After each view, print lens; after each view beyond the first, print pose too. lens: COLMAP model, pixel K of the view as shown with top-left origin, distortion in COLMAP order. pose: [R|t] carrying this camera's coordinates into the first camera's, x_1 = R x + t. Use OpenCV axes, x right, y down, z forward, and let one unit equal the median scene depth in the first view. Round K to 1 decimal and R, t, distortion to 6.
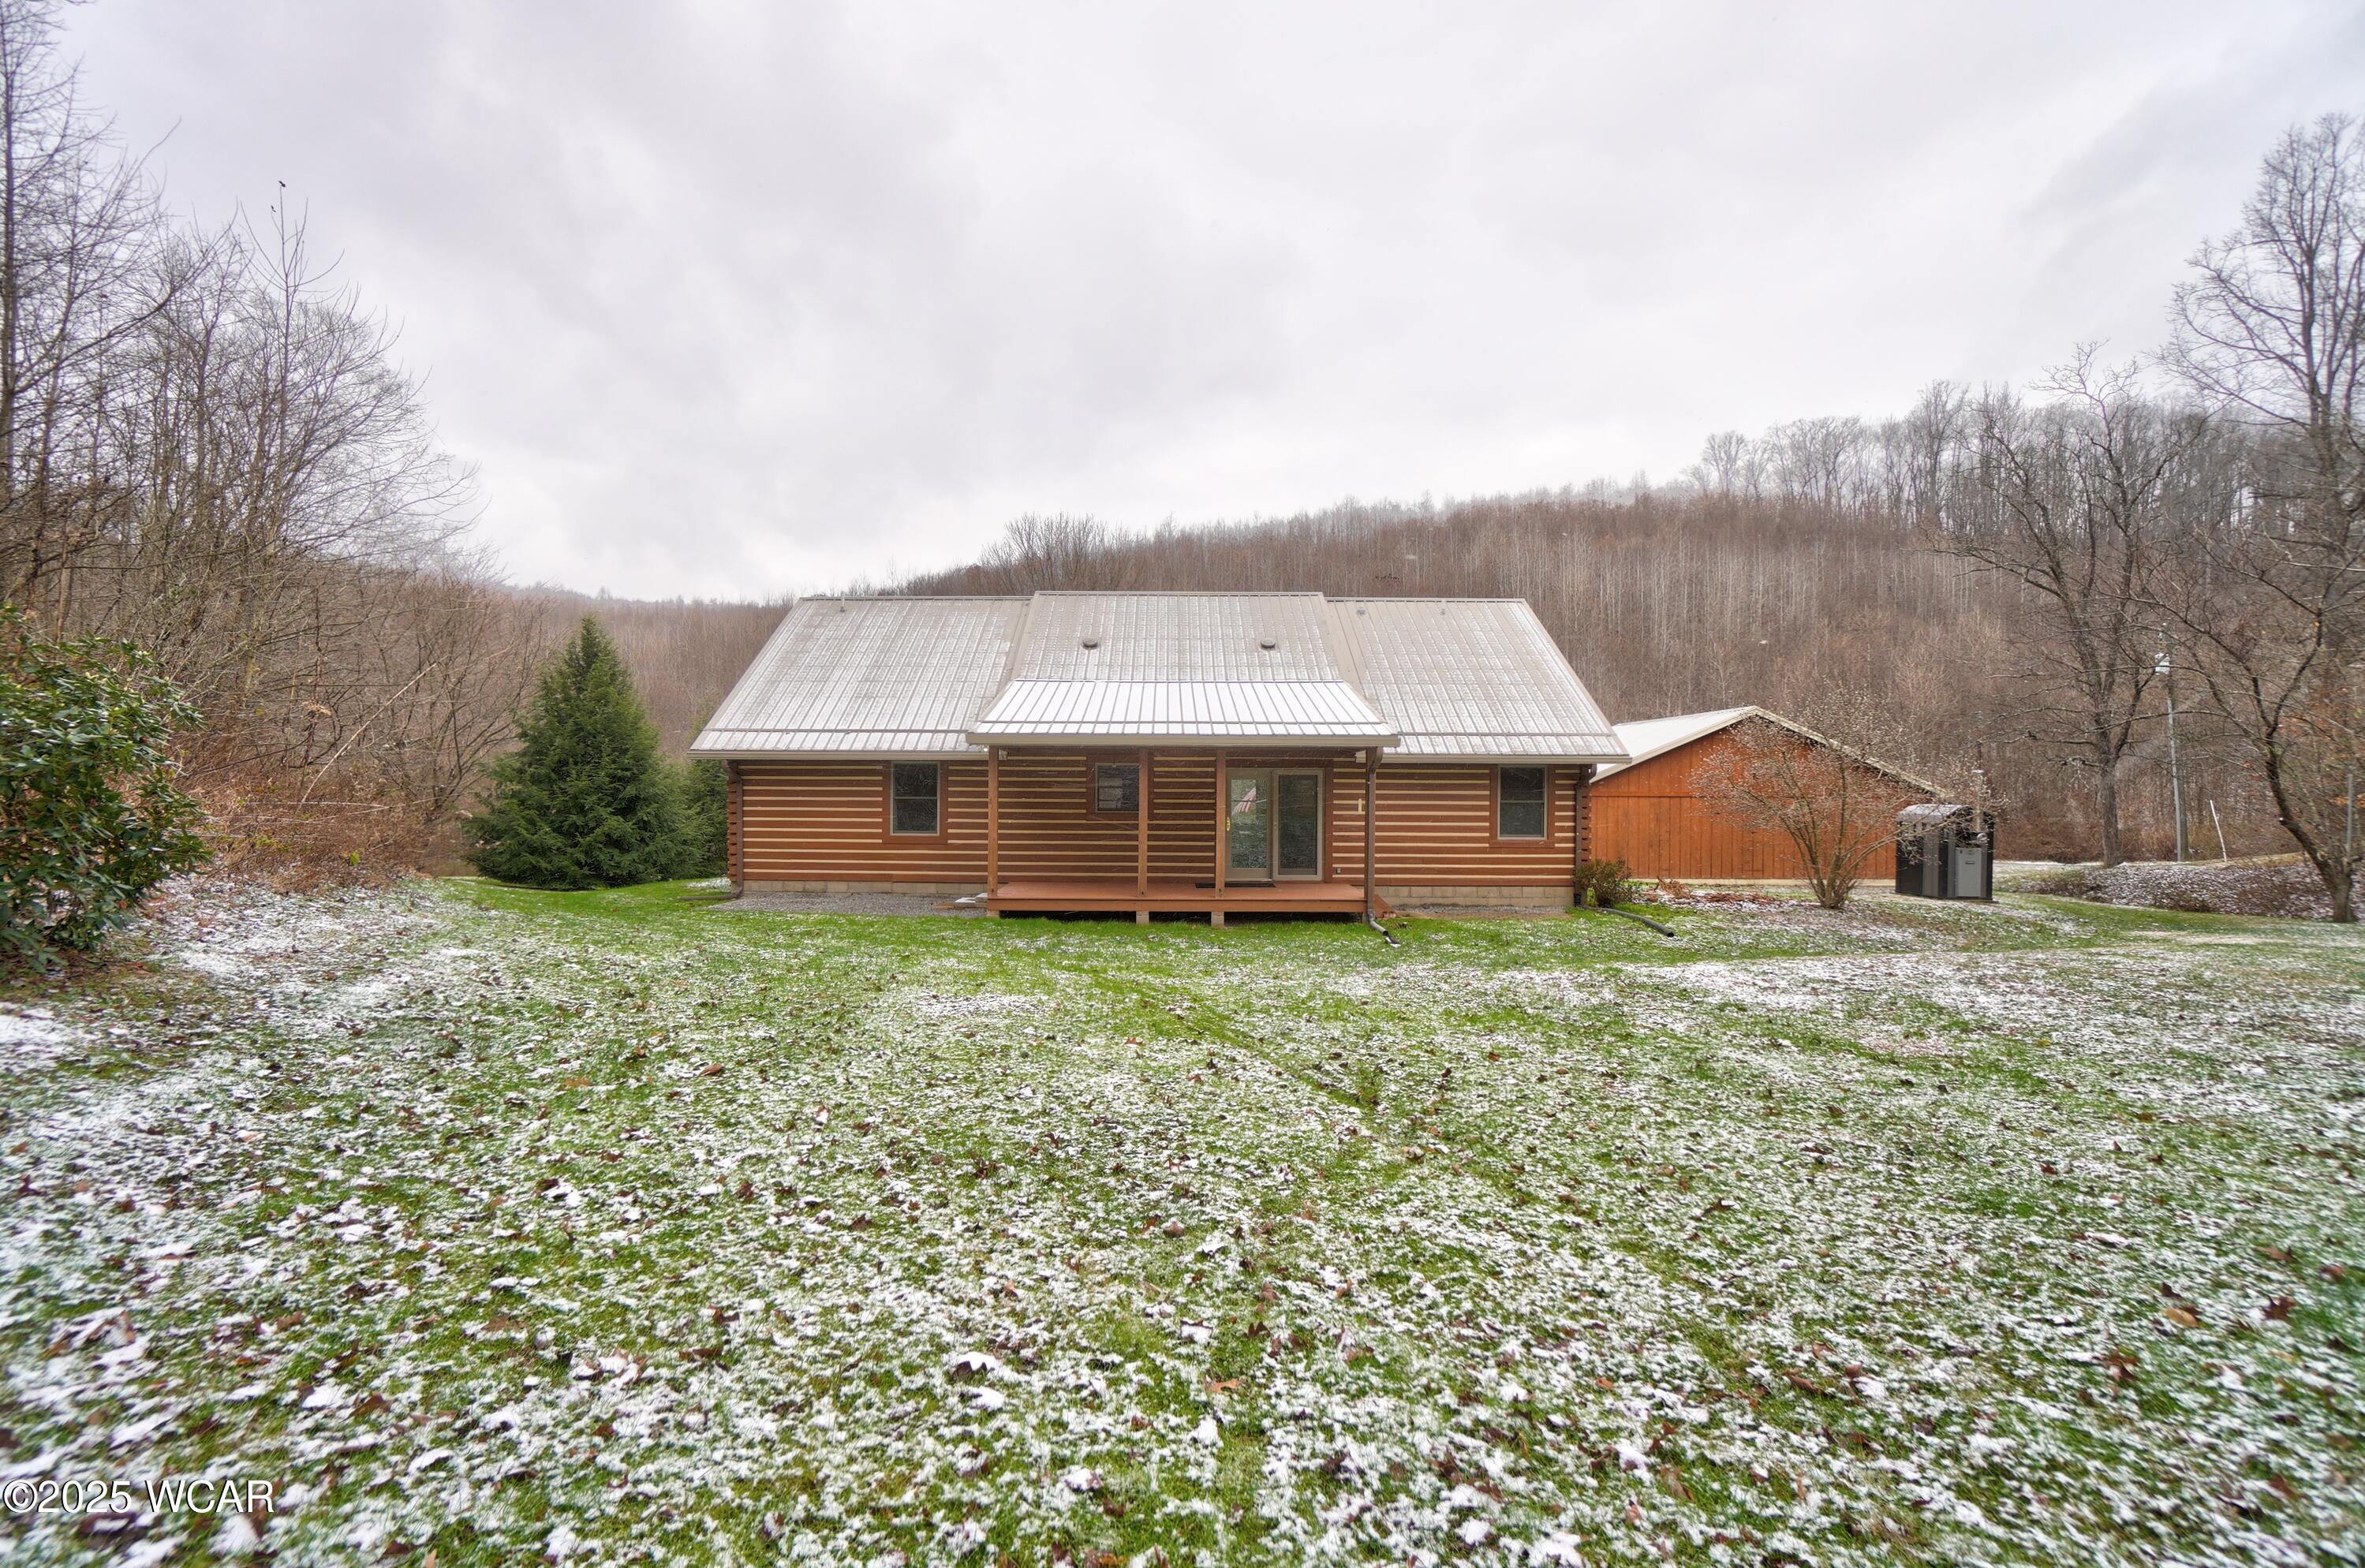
lens RADIAL K [[1046.6, 0, 1152.7], [0, 1046.6, 786.5], [0, 0, 1]] dist [-0.064250, 0.024070]
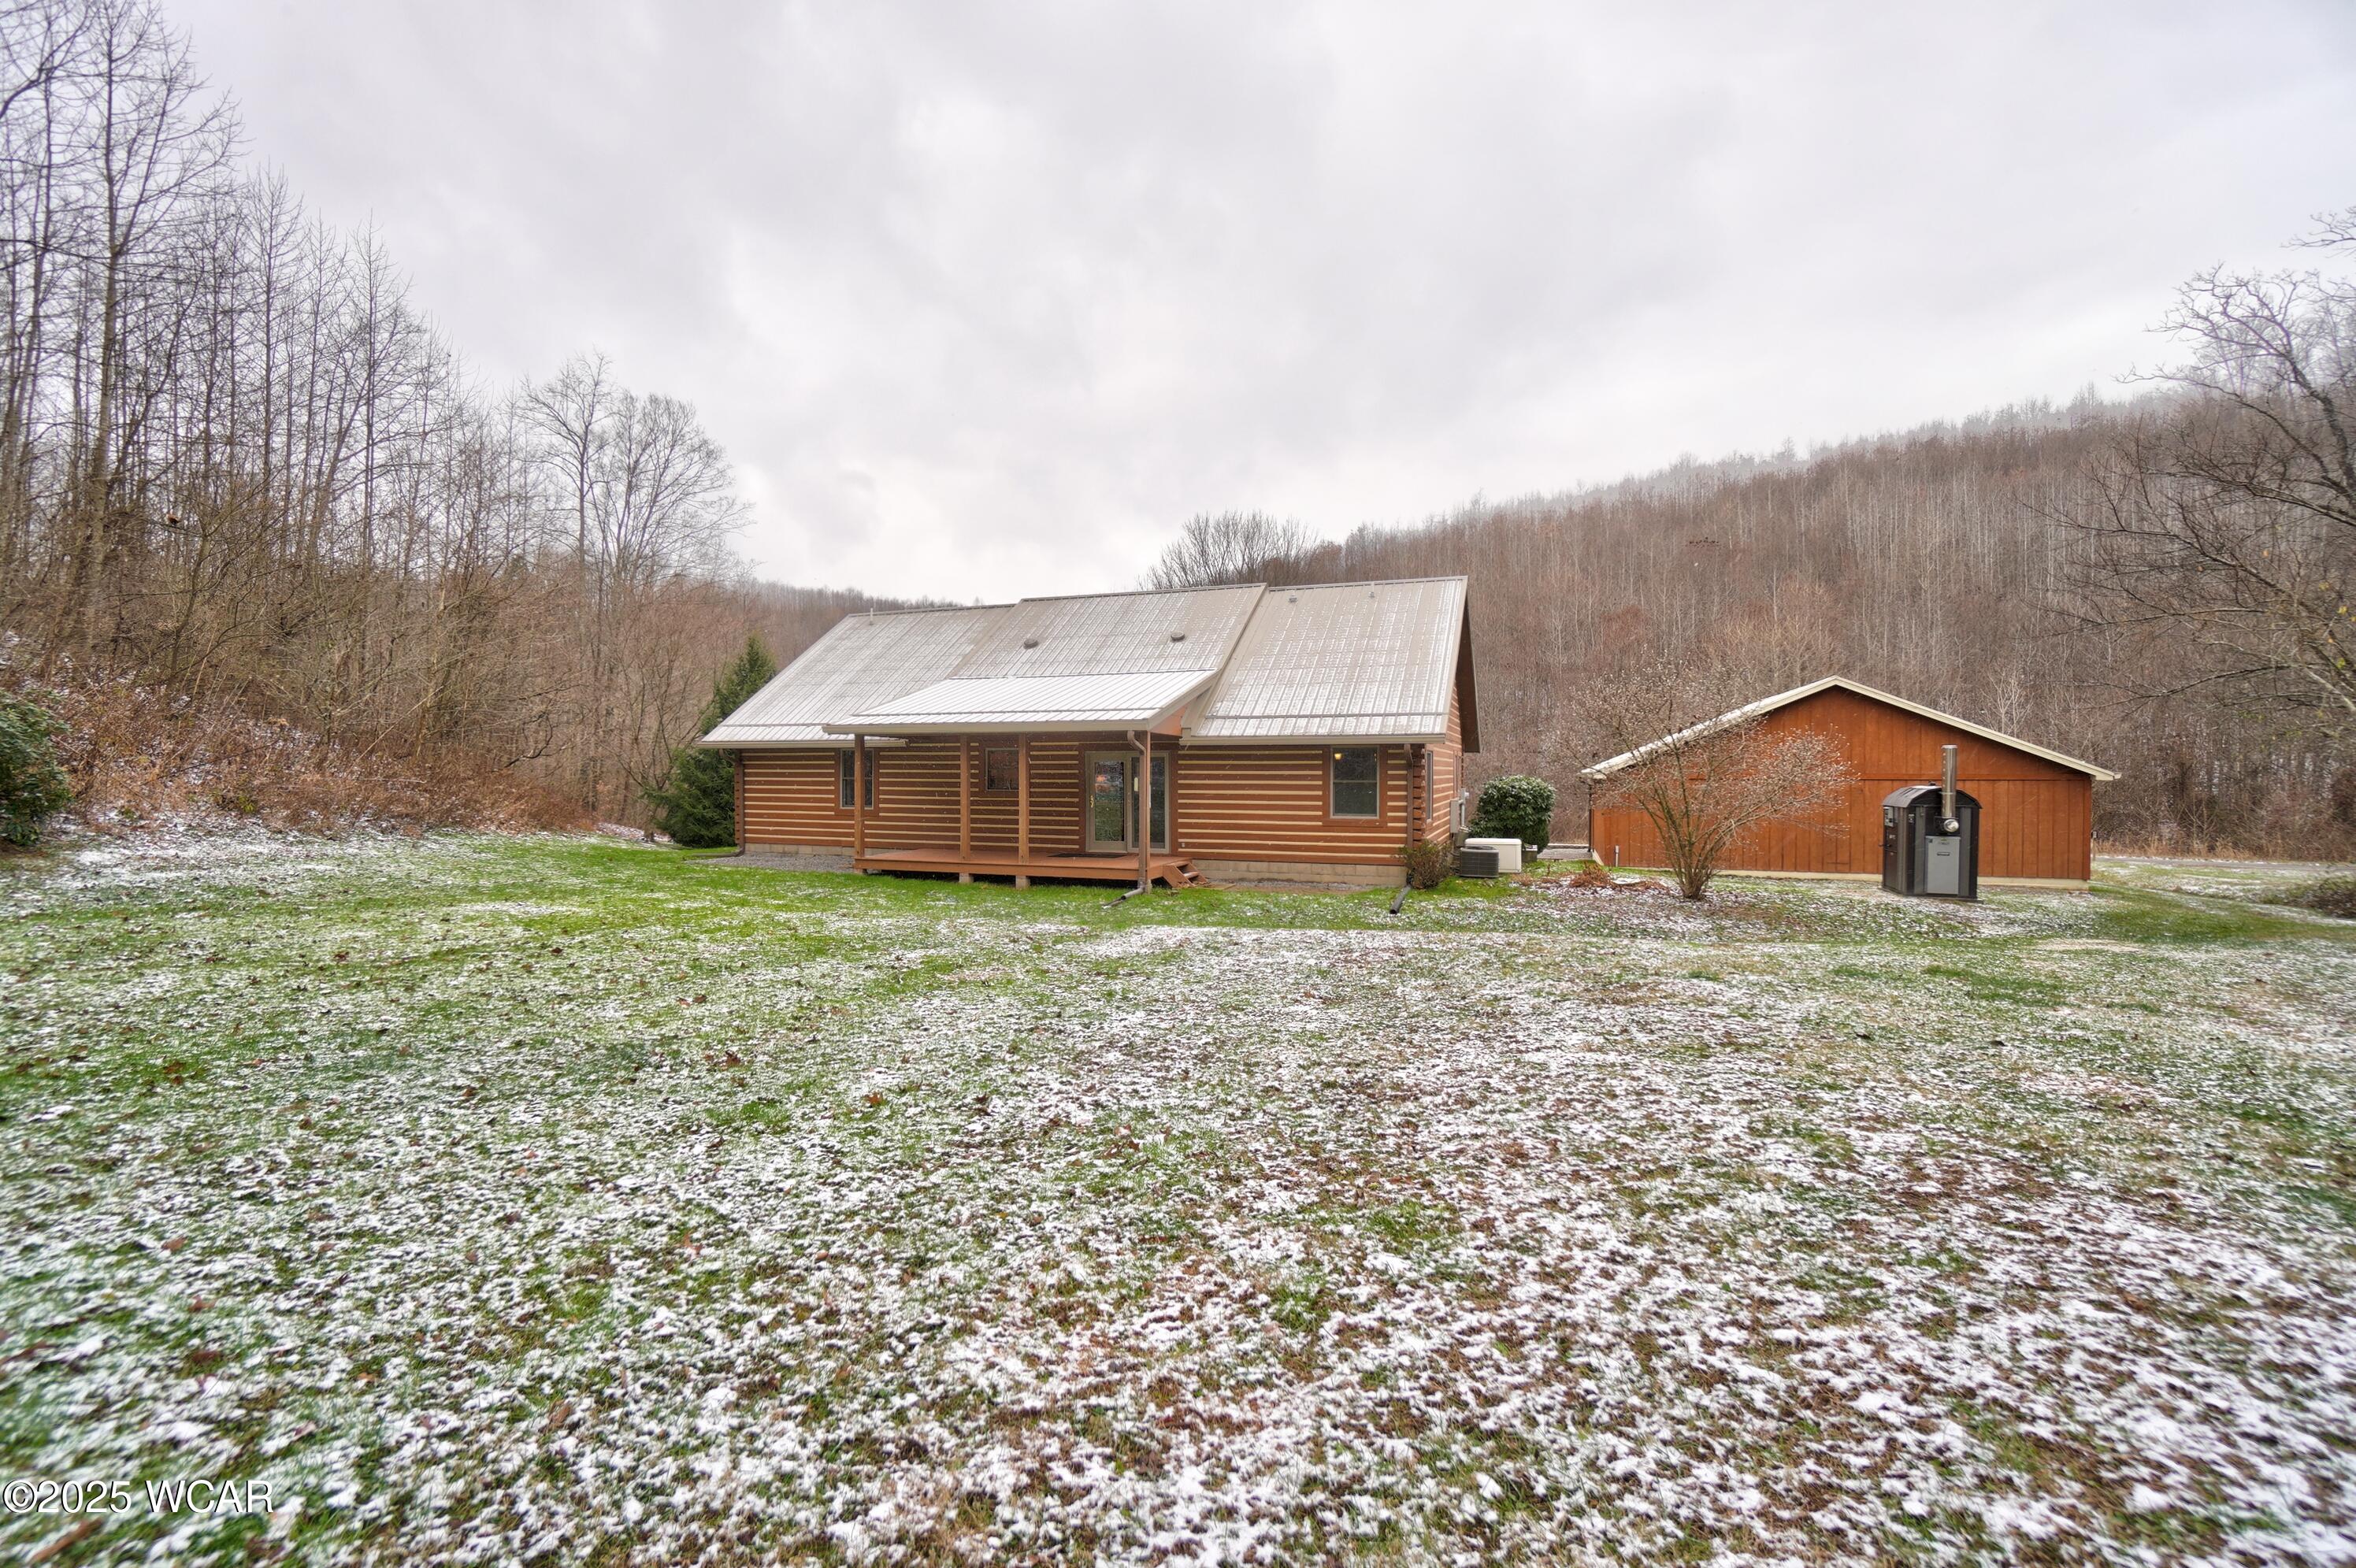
lens RADIAL K [[1044.7, 0, 1156.3], [0, 1044.7, 780.5], [0, 0, 1]] dist [-0.065282, 0.025785]
pose [[0.939837, 0.002054, -0.341618, 0.468905], [0.000424, 0.999974, 0.007179, 0.005298], [0.341624, -0.006892, 0.939811, -0.023837]]
